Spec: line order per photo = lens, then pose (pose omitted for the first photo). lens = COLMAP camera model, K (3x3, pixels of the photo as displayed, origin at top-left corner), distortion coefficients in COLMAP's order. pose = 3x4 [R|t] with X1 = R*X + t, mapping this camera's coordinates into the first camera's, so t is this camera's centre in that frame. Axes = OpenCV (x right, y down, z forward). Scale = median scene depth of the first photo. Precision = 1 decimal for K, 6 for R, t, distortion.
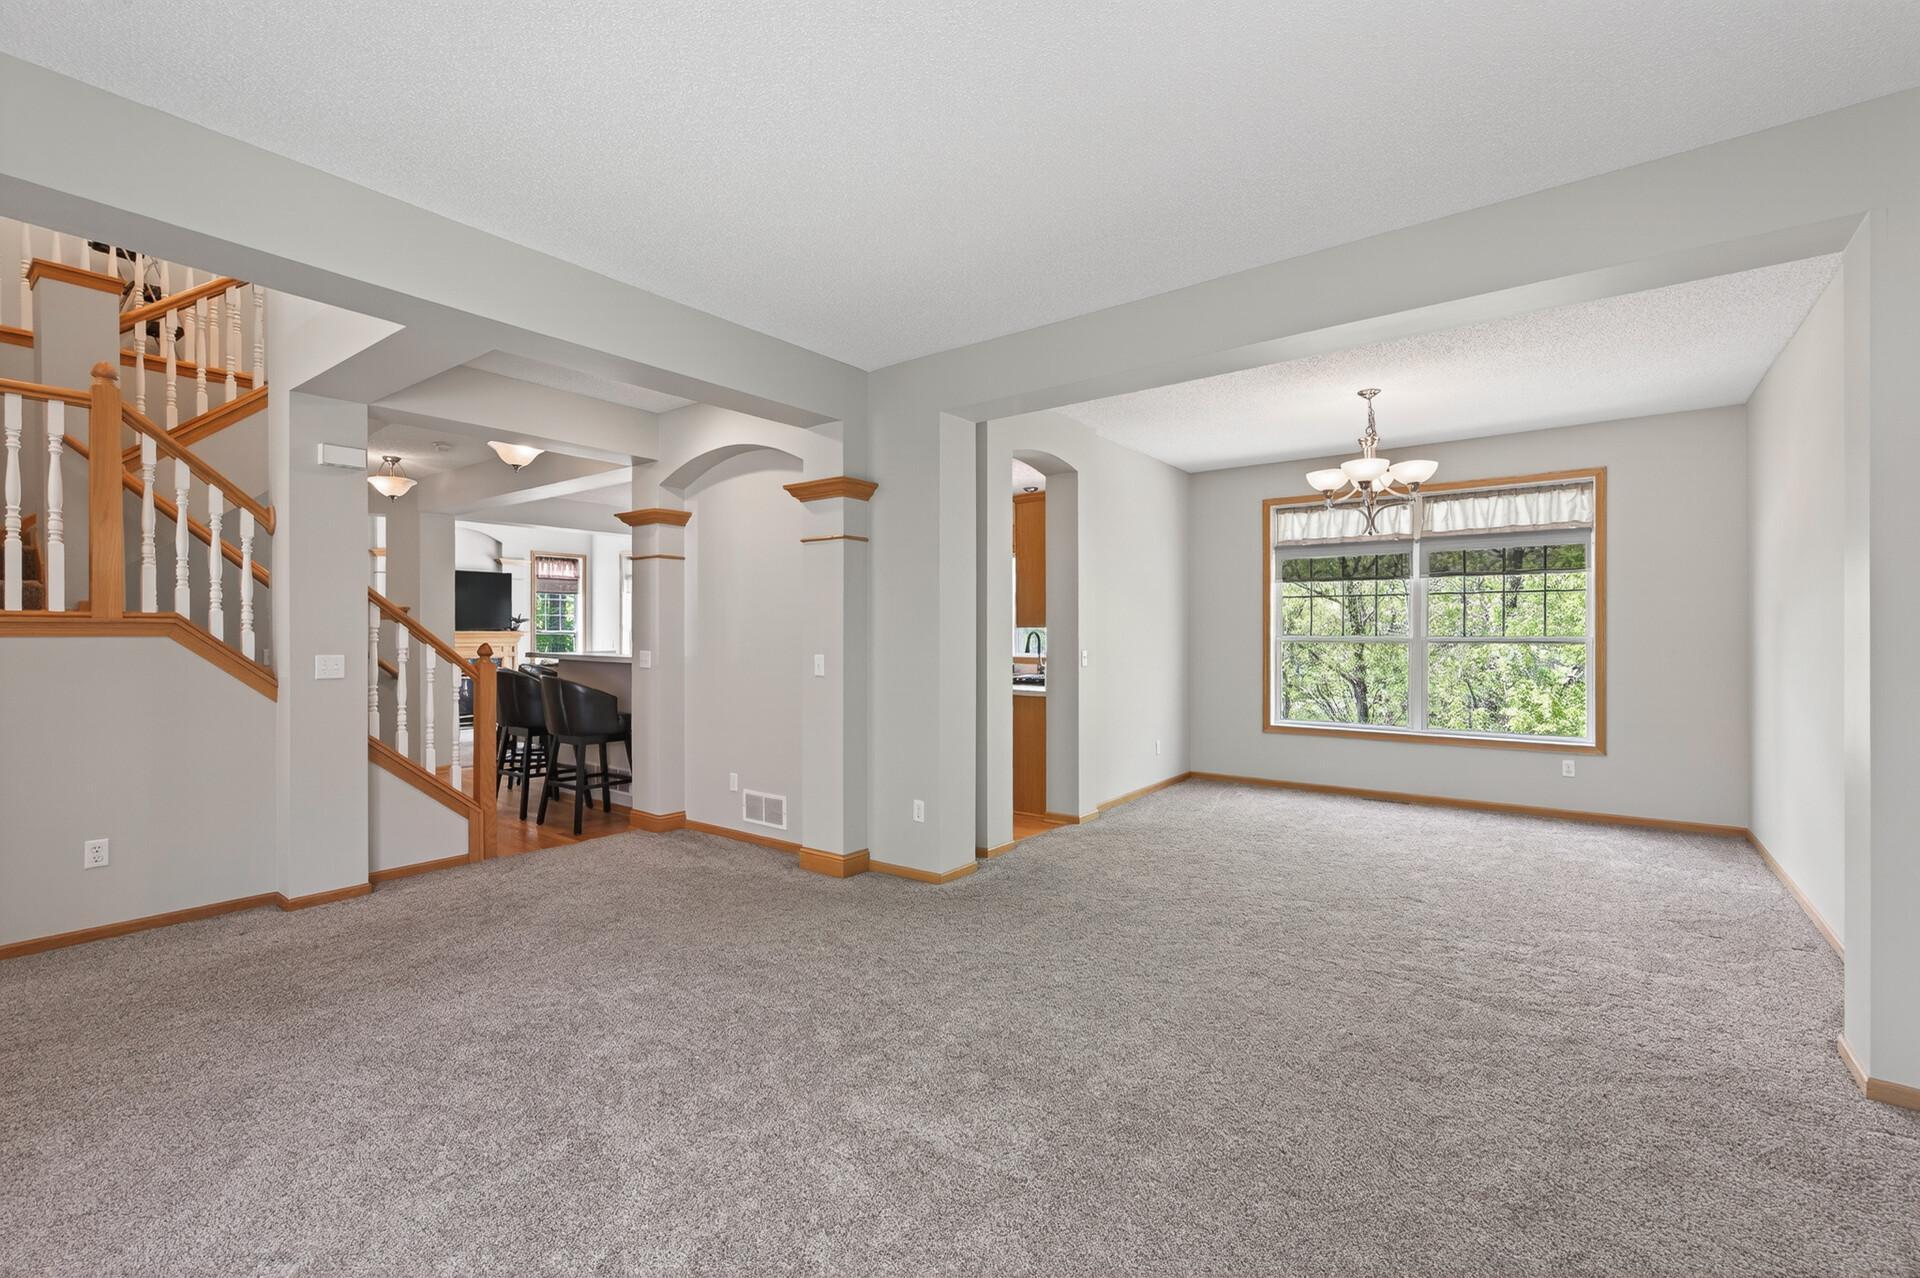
lens RADIAL K [[840.8, 0, 969.4], [0, 840.8, 627.2], [0, 0, 1]] dist [0.012561, 0.000381]
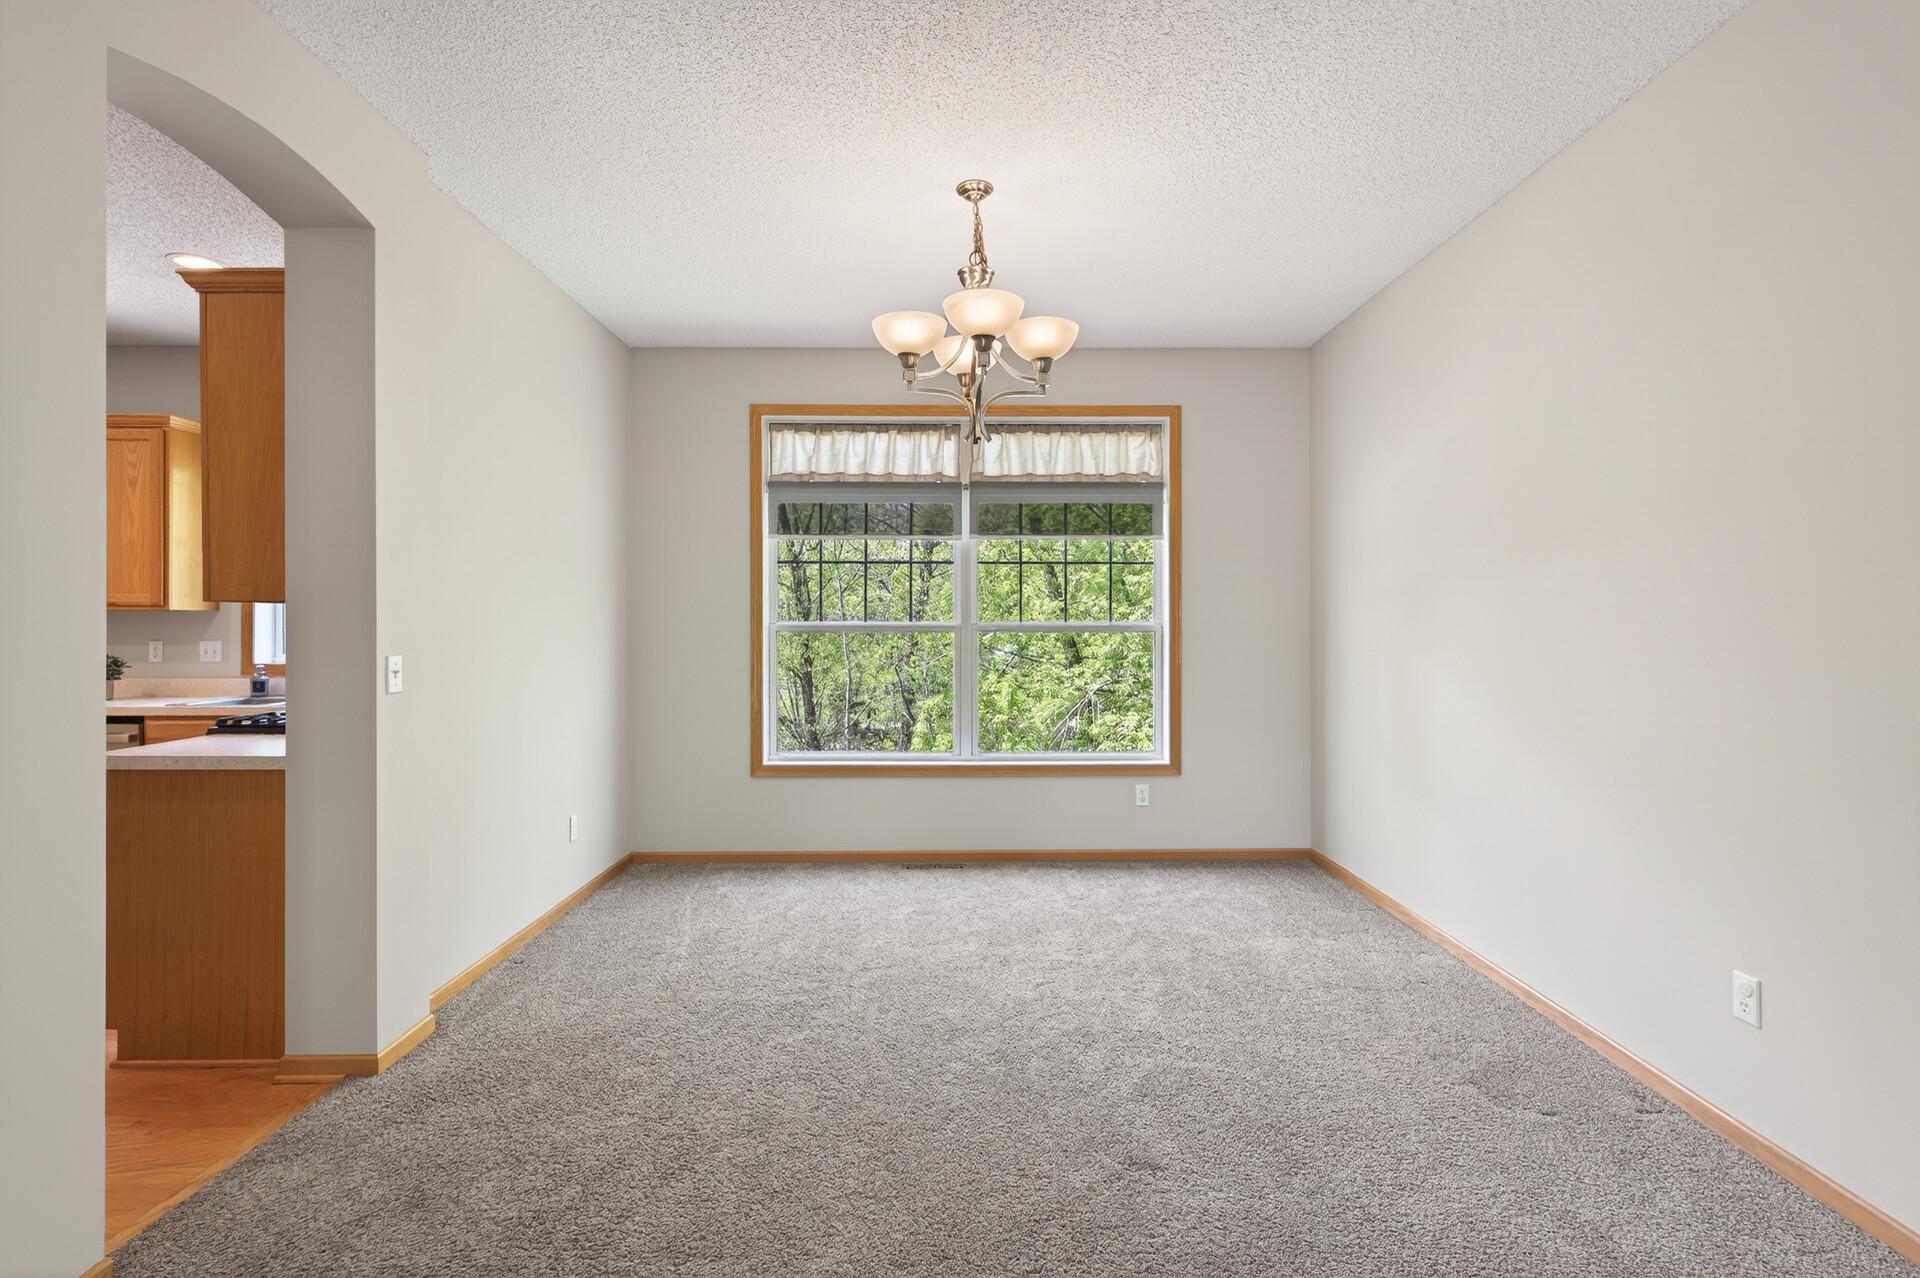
lens RADIAL K [[904.5, 0, 961.0], [0, 904.5, 623.0], [0, 0, 1]] dist [0.004642, 0.000647]
pose [[0.805157, -0.000878, 0.593061, 0.086401], [-0.004476, 0.999961, 0.007556, 0.005624], [-0.593044, -0.008738, 0.805122, 0.416509]]
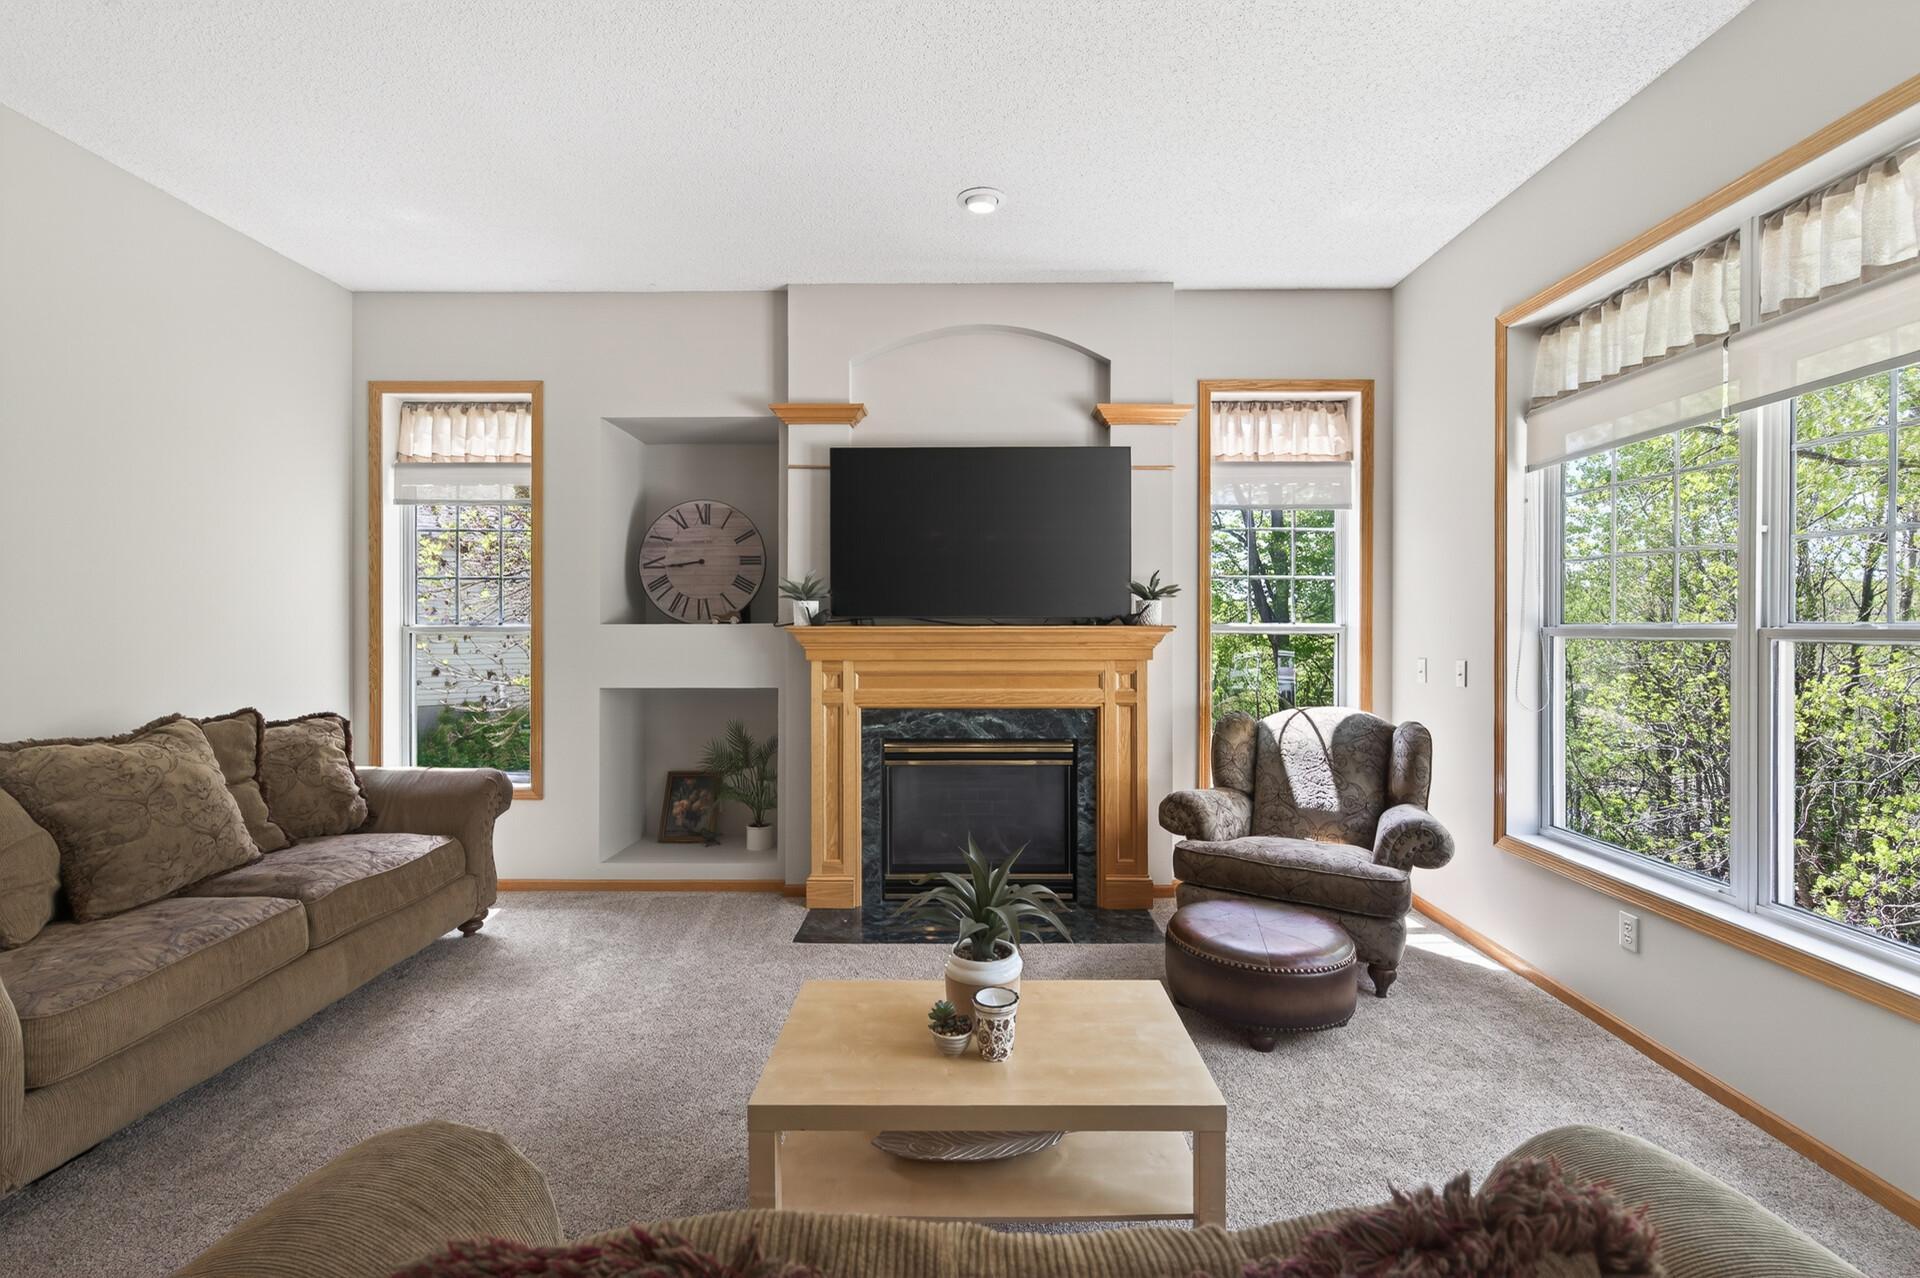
lens RADIAL K [[840.8, 0, 961.7], [0, 840.8, 630.7], [0, 0, 1]] dist [0.012561, 0.000381]
pose [[0.595130, -0.001514, -0.803628, -0.616245], [0.006479, 0.999975, 0.002915, 0.010143], [0.803603, -0.006942, 0.595125, 1.445325]]
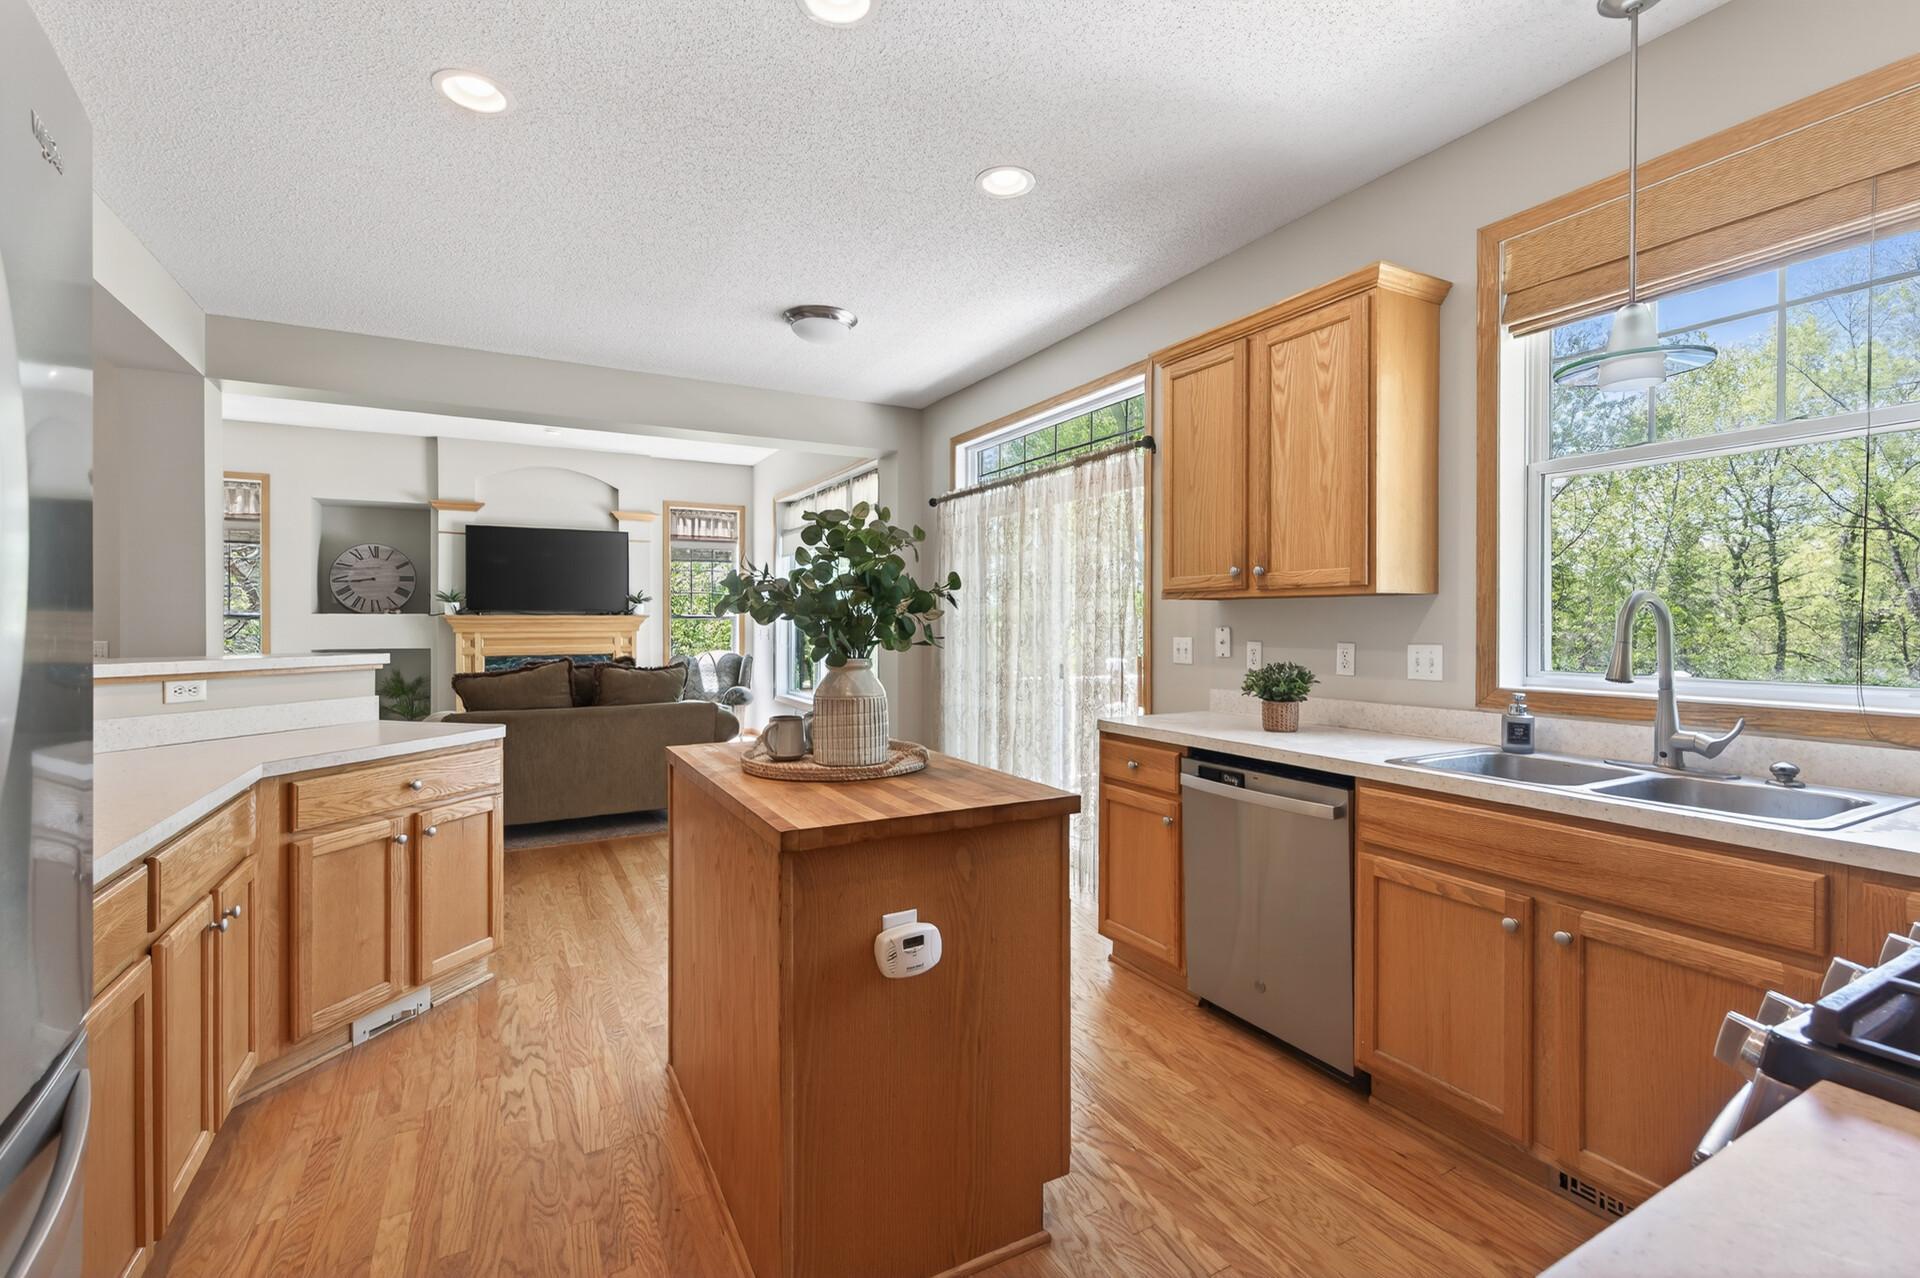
lens RADIAL K [[840.8, 0, 957.0], [0, 840.8, 626.9], [0, 0, 1]] dist [0.012561, 0.000381]
pose [[0.907109, -0.000650, -0.420895, -0.003845], [0.007376, 0.999870, 0.014353, 0.012321], [0.420831, -0.016124, 0.906996, 0.918425]]
